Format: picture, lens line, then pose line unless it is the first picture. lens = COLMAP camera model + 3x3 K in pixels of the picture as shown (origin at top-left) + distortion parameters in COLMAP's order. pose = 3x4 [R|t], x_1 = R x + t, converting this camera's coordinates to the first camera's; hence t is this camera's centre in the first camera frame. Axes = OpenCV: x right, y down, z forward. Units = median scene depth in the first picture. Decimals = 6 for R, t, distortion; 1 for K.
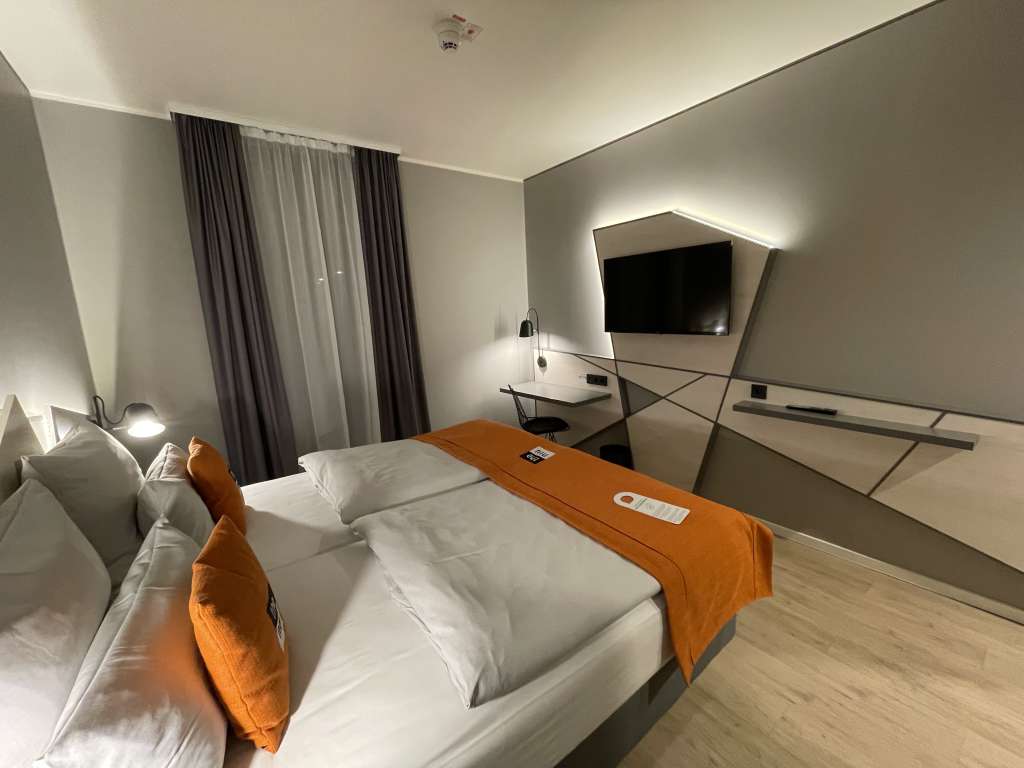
lens RADIAL K [[411.8, 0, 510.9], [0, 411.8, 382.7], [0, 0, 1]] dist [-0.001180, -0.000602]
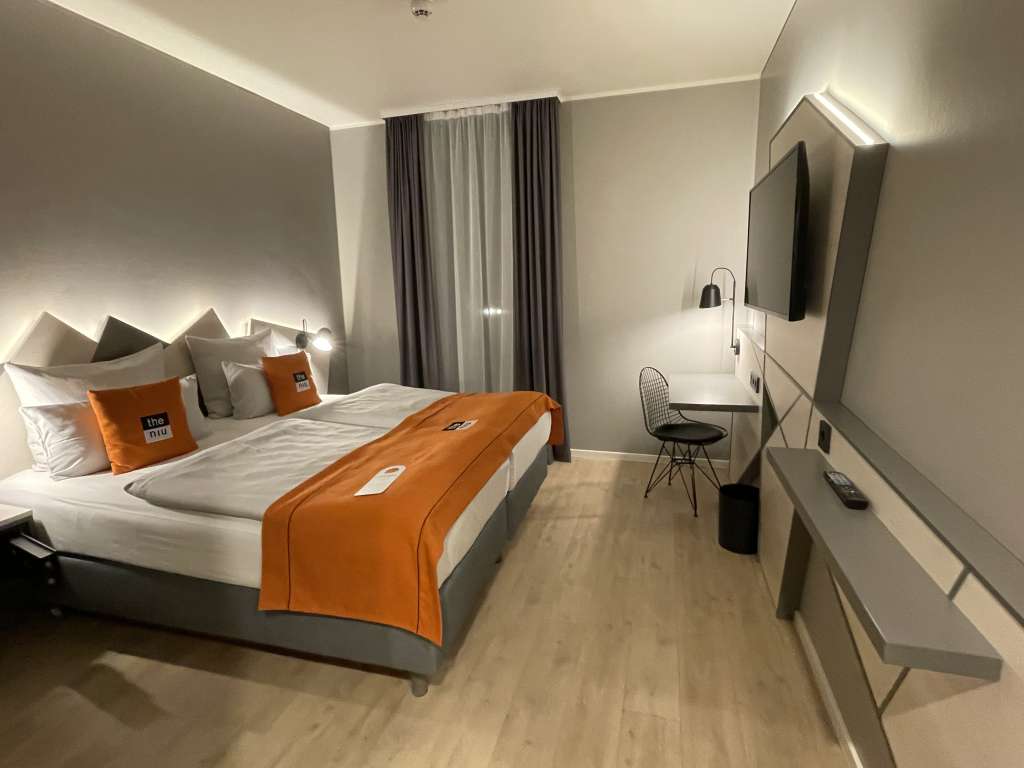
lens RADIAL K [[517.6, 0, 508.0], [0, 517.6, 380.8], [0, 0, 1]] dist [0.000176, -0.000789]
pose [[0.603232, 0.180596, -0.776850, 0.665625], [-0.148293, 0.982439, 0.113238, -0.047840], [0.783658, 0.046893, 0.619420, 0.229250]]
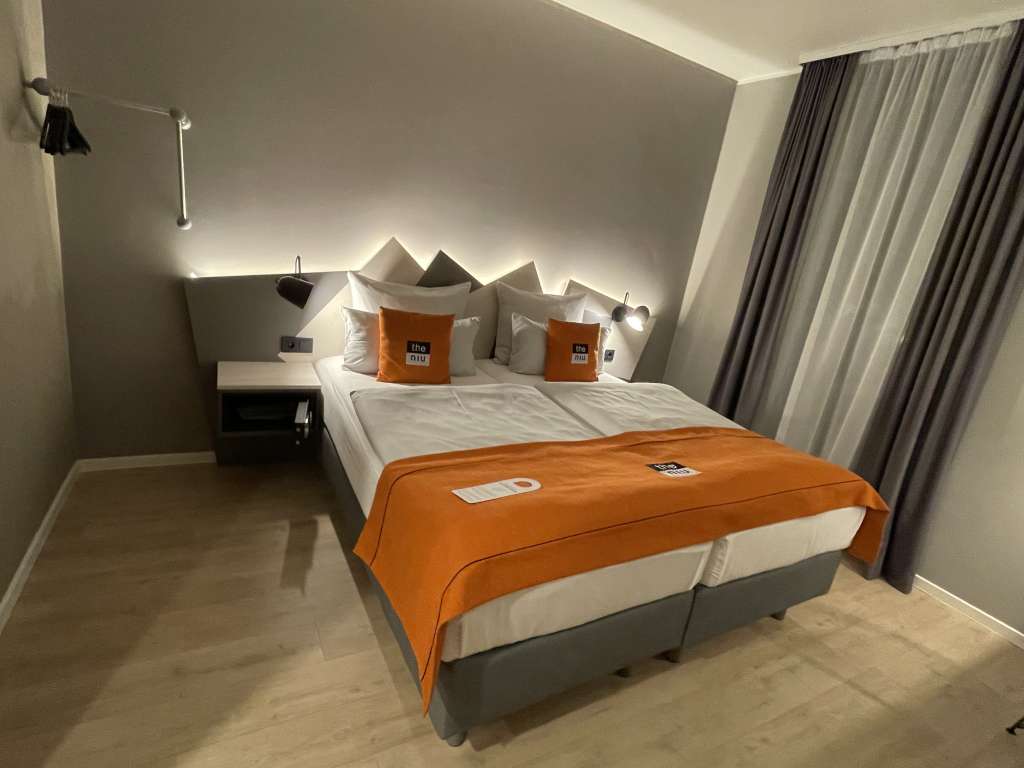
lens RADIAL K [[517.6, 0, 510.8], [0, 517.6, 379.8], [0, 0, 1]] dist [0.000176, -0.000789]
pose [[-0.146837, 0.295464, -0.944002, 0.572459], [-0.319258, 0.889116, 0.327944, -0.101580], [0.936223, 0.349535, -0.036225, 0.470929]]
